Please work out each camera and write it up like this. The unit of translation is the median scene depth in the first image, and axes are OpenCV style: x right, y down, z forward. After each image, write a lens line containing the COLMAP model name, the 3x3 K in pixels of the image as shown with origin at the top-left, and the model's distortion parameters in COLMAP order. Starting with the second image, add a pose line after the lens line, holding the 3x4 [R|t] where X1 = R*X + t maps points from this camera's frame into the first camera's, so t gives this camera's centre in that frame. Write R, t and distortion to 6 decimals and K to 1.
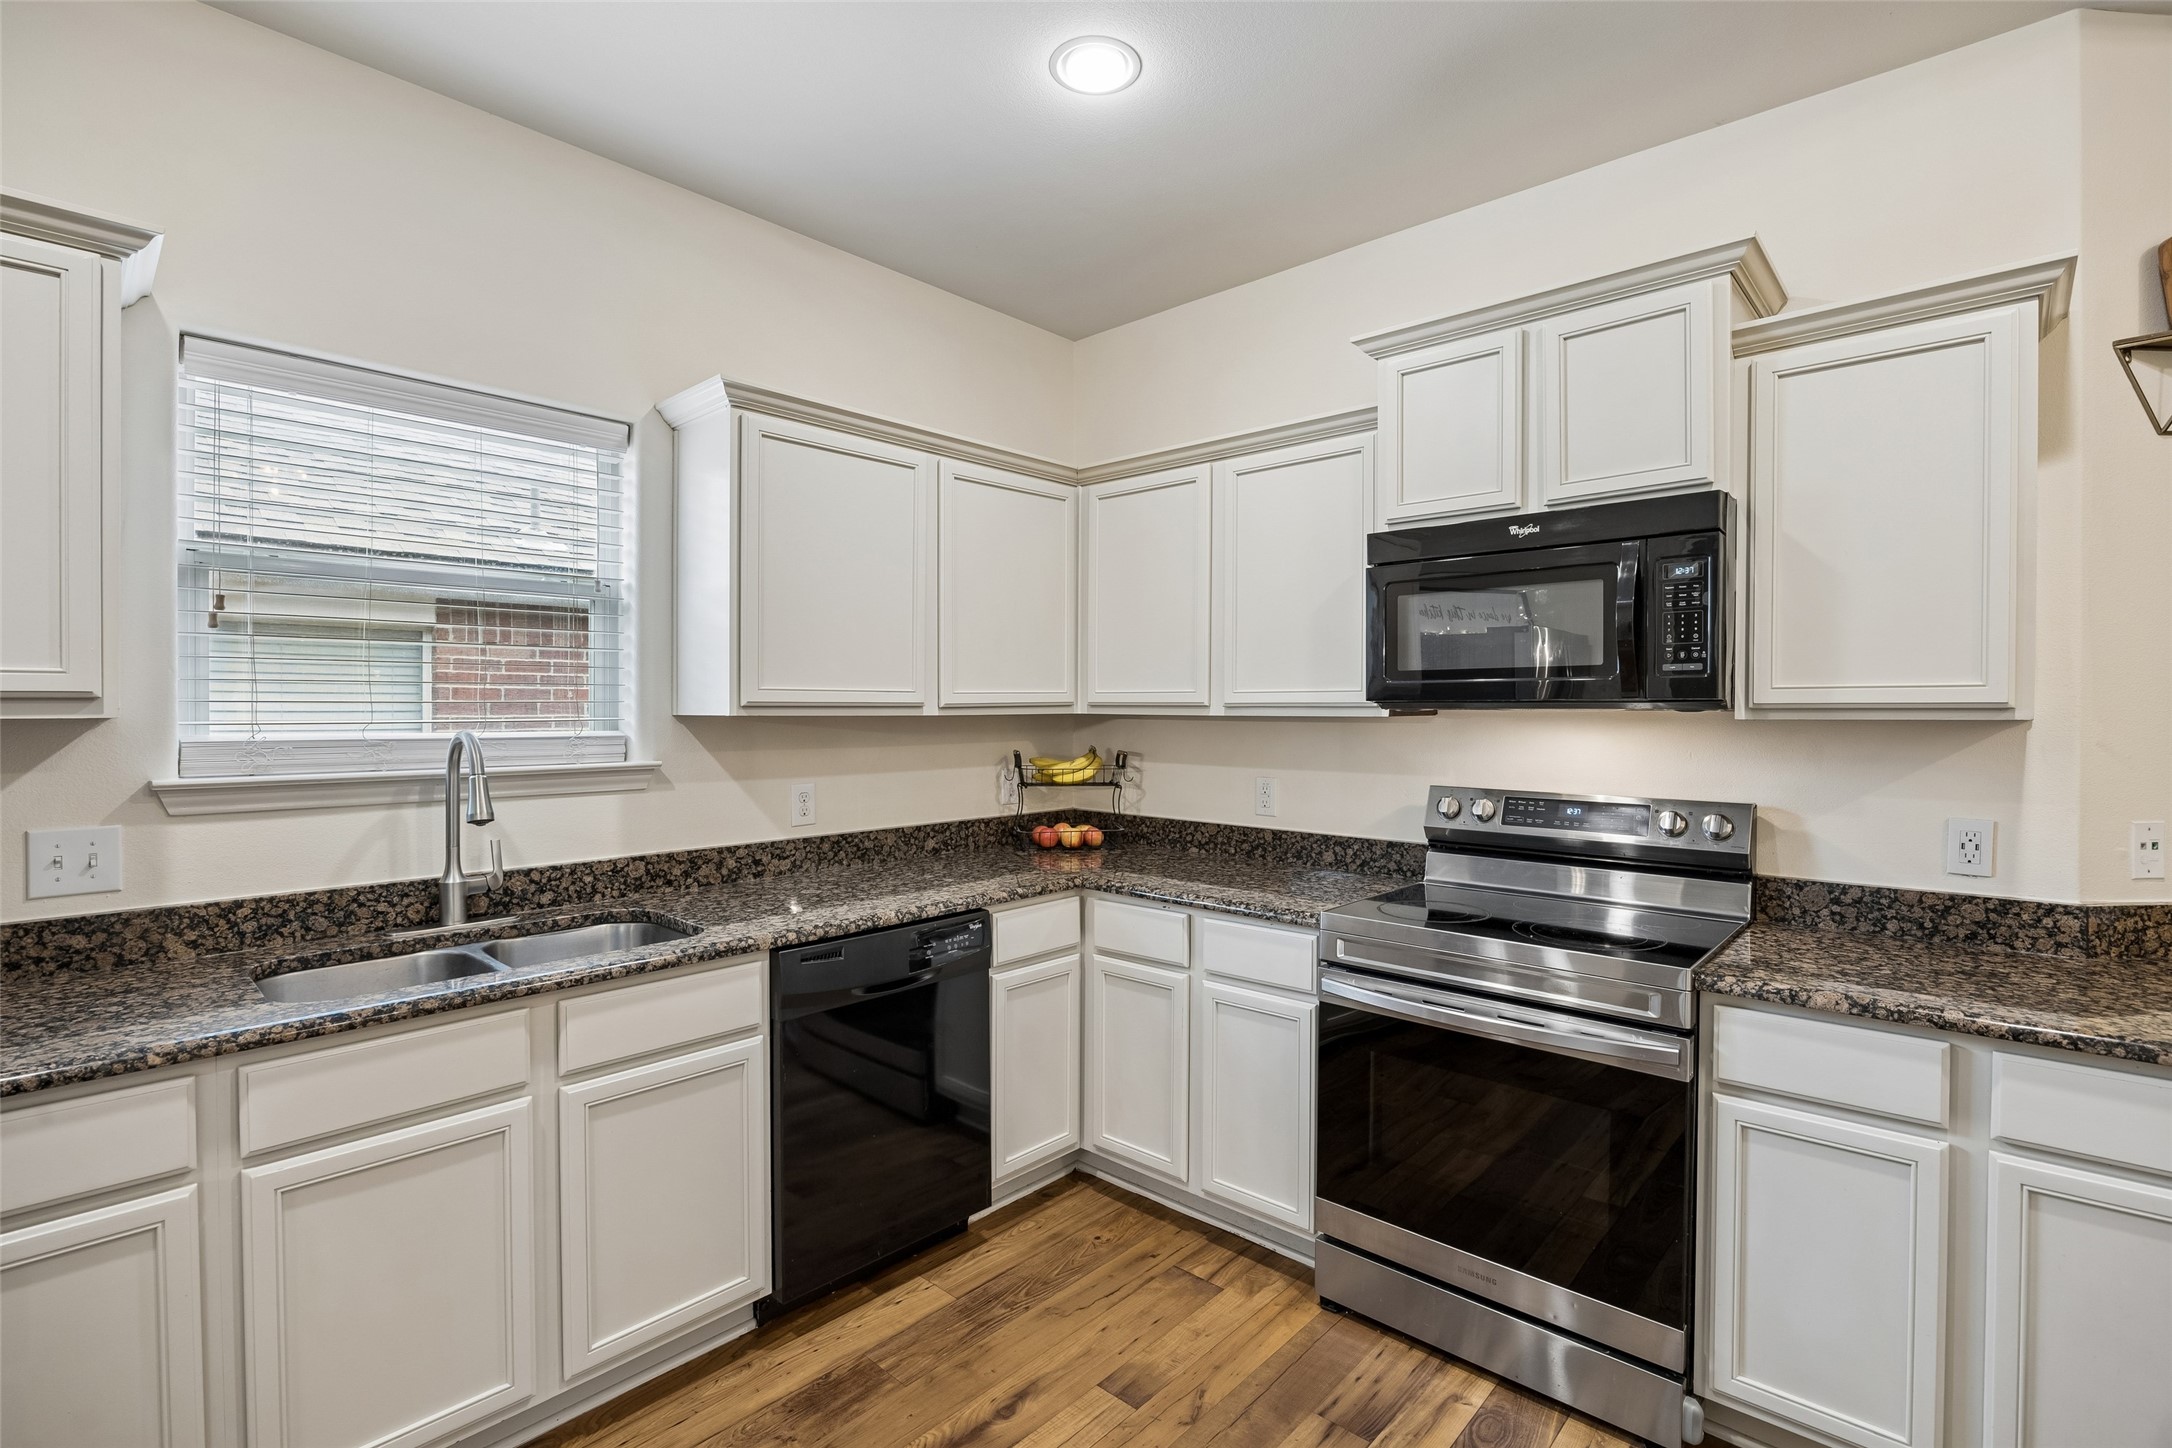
lens RADIAL K [[1003.1, 0, 1082.6], [0, 1003.1, 726.8], [0, 0, 1]] dist [-0.015038, 0.000226]
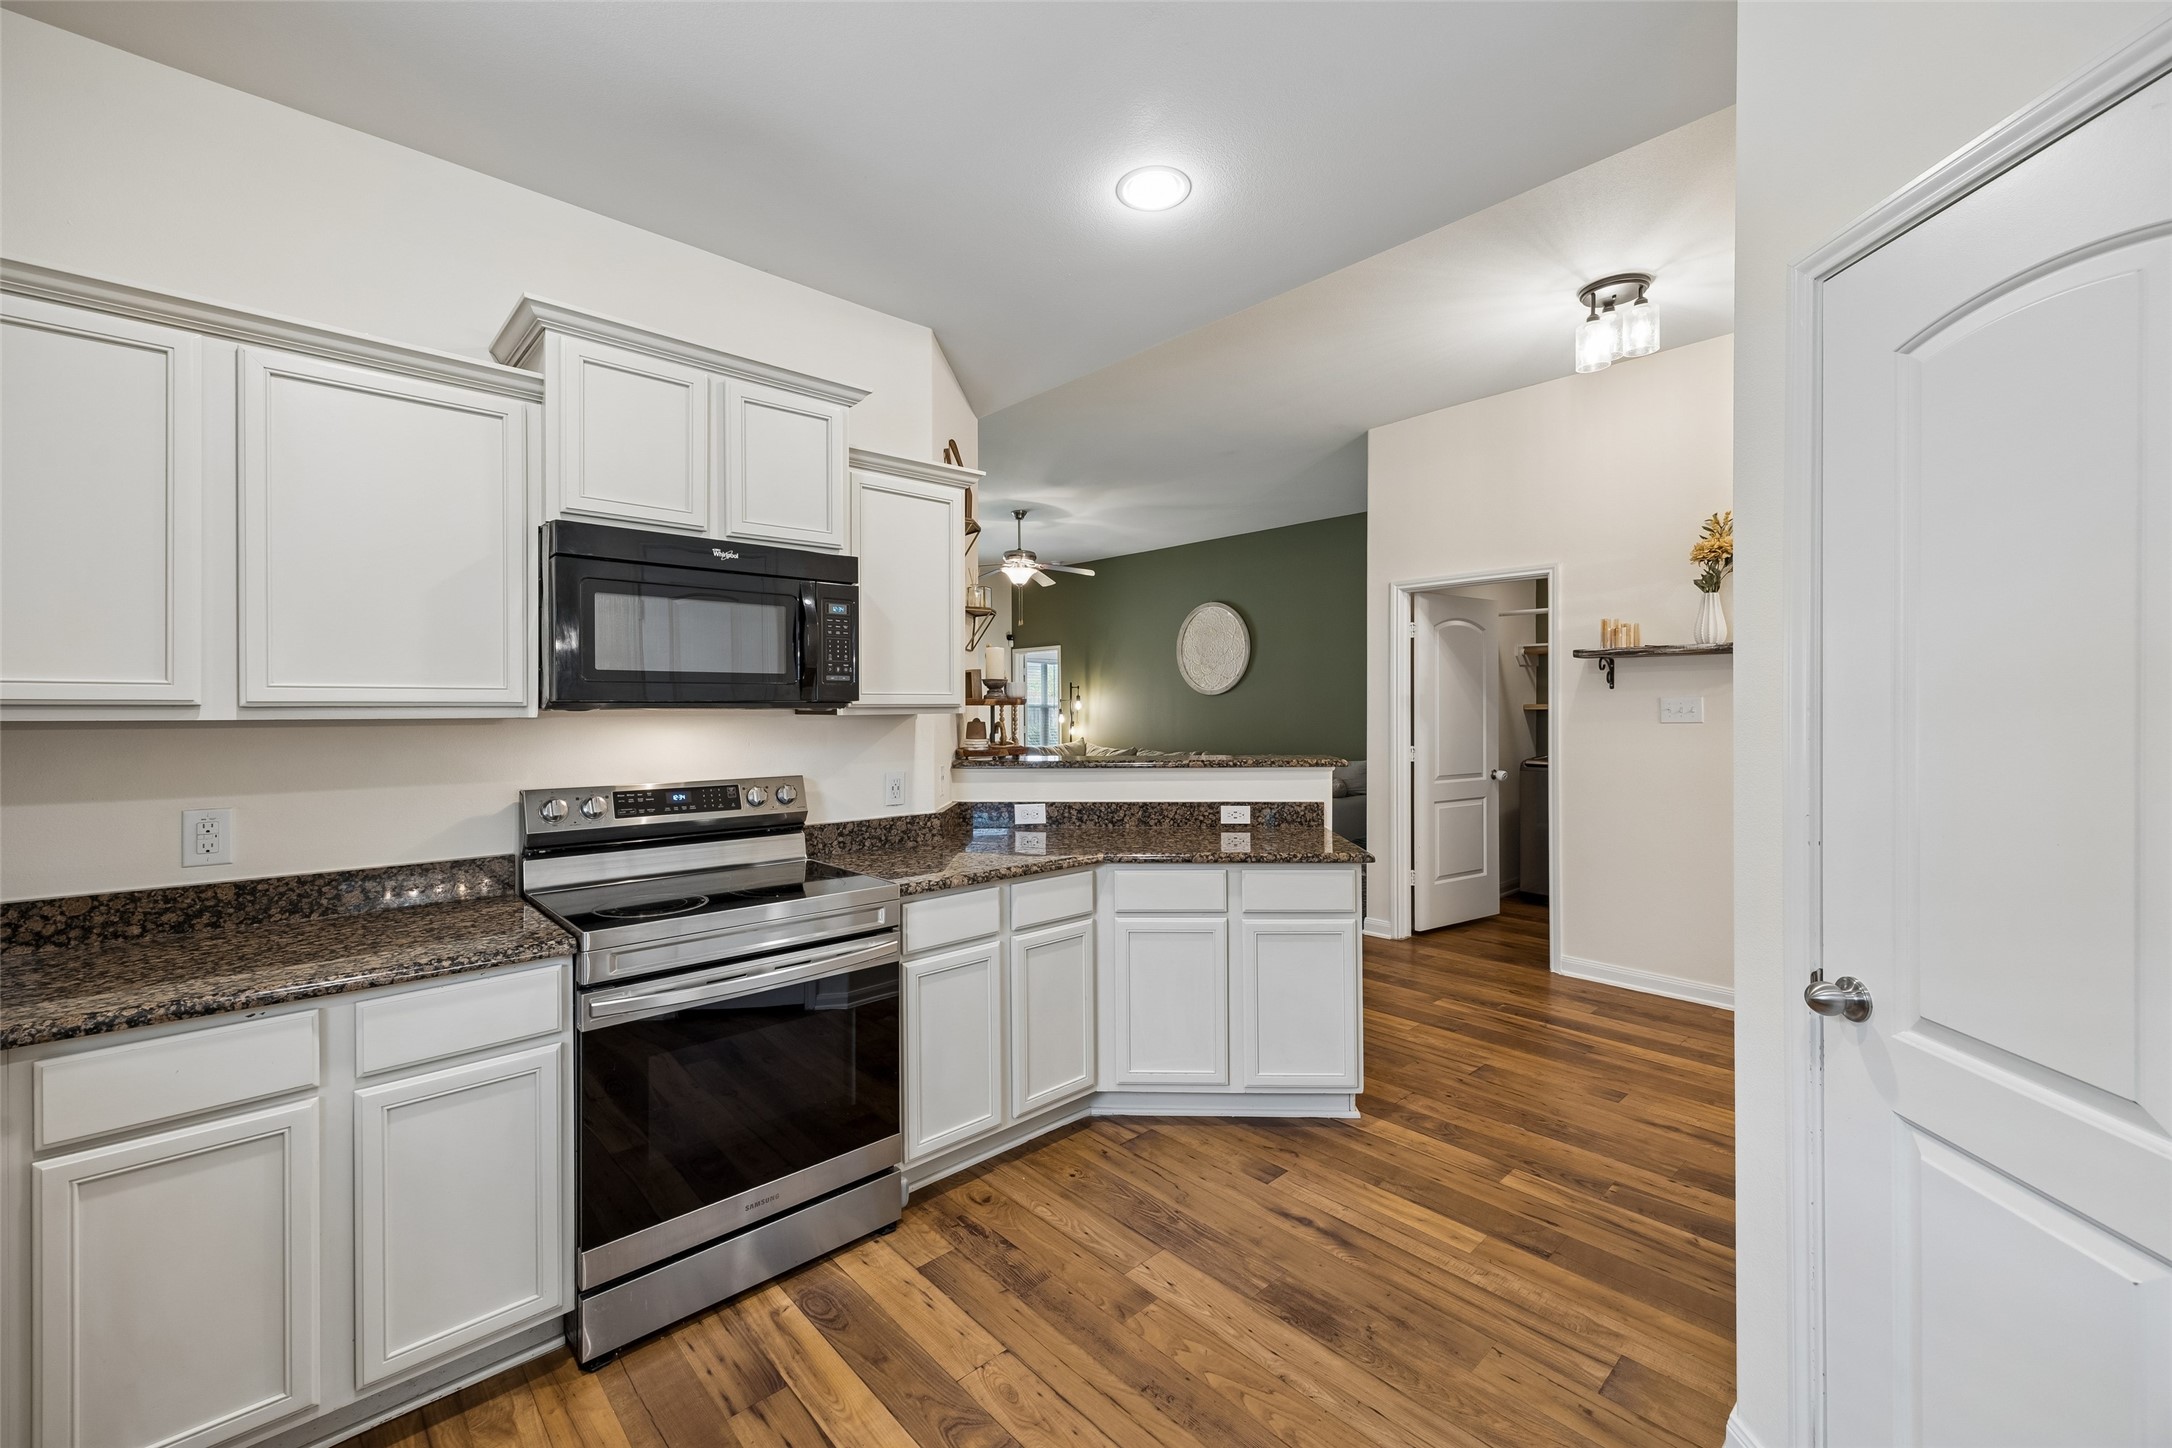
lens RADIAL K [[854.4, 0, 1128.9], [0, 854.4, 709.9], [0, 0, 1]] dist [-0.014763, 0.001145]
pose [[0.044419, -0.002191, 0.999011, -0.584871], [0.021062, 0.999777, 0.001256, -0.008278], [-0.998791, 0.020986, 0.044455, 0.549777]]
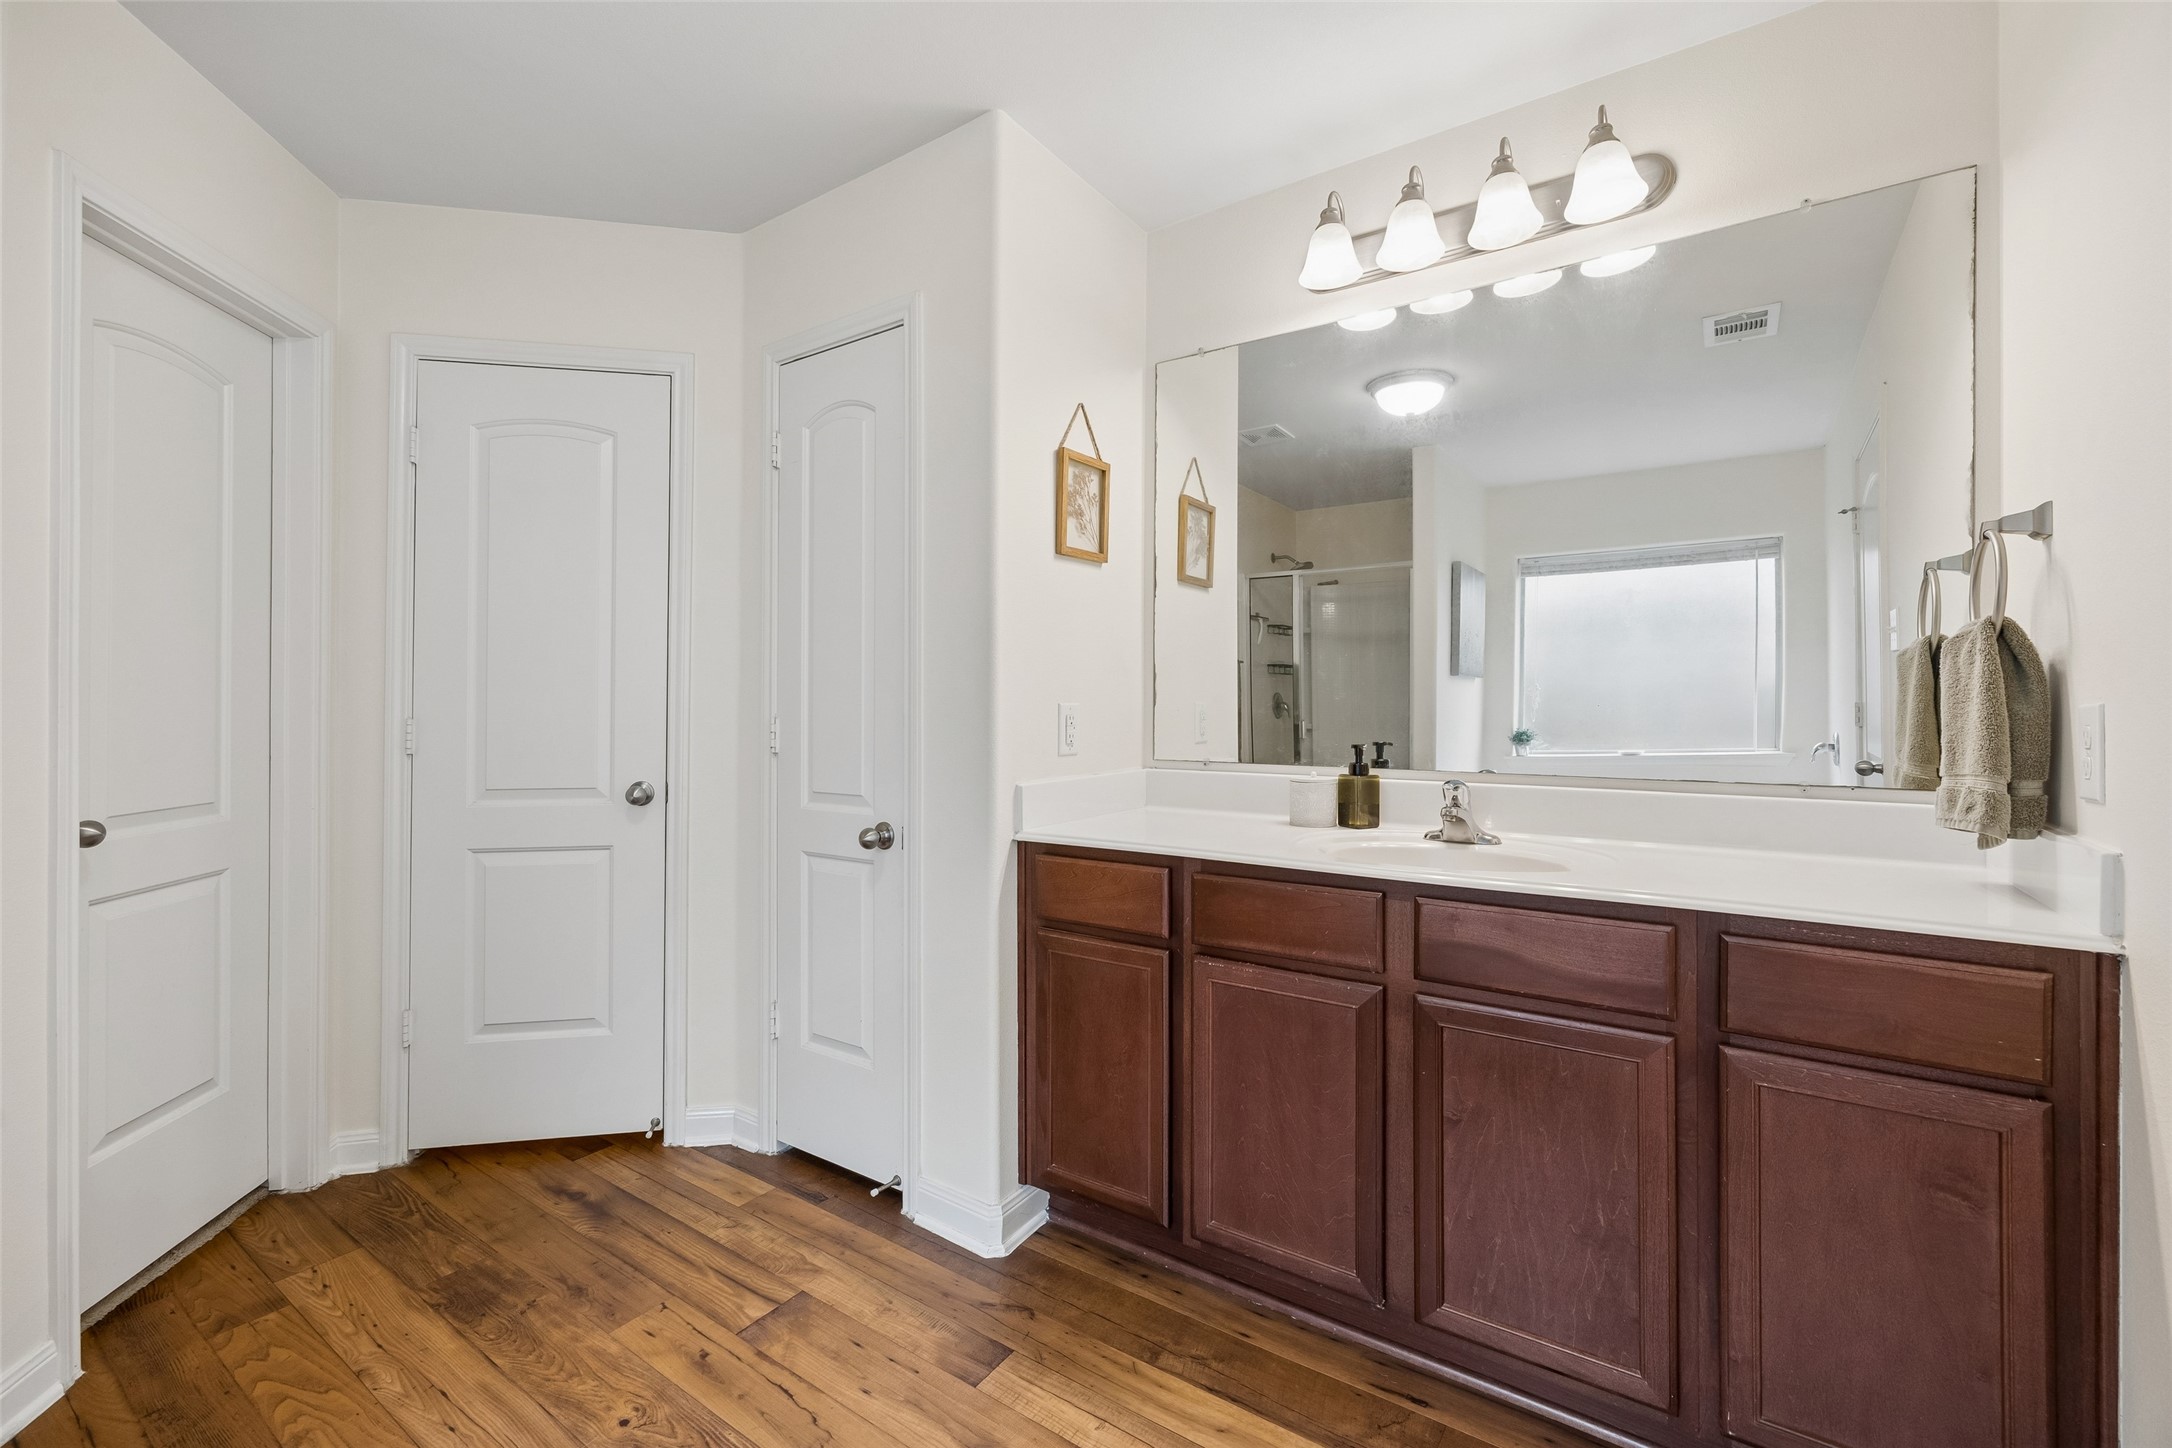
lens RADIAL K [[893.0, 0, 1133.5], [0, 893.0, 687.2], [0, 0, 1]] dist [-0.000420, -0.000403]
pose [[-0.181508, 0.003362, 0.983384, -0.601152], [0.024057, 0.999710, 0.001023, 0.029969], [-0.983095, 0.023843, -0.181536, 0.279228]]
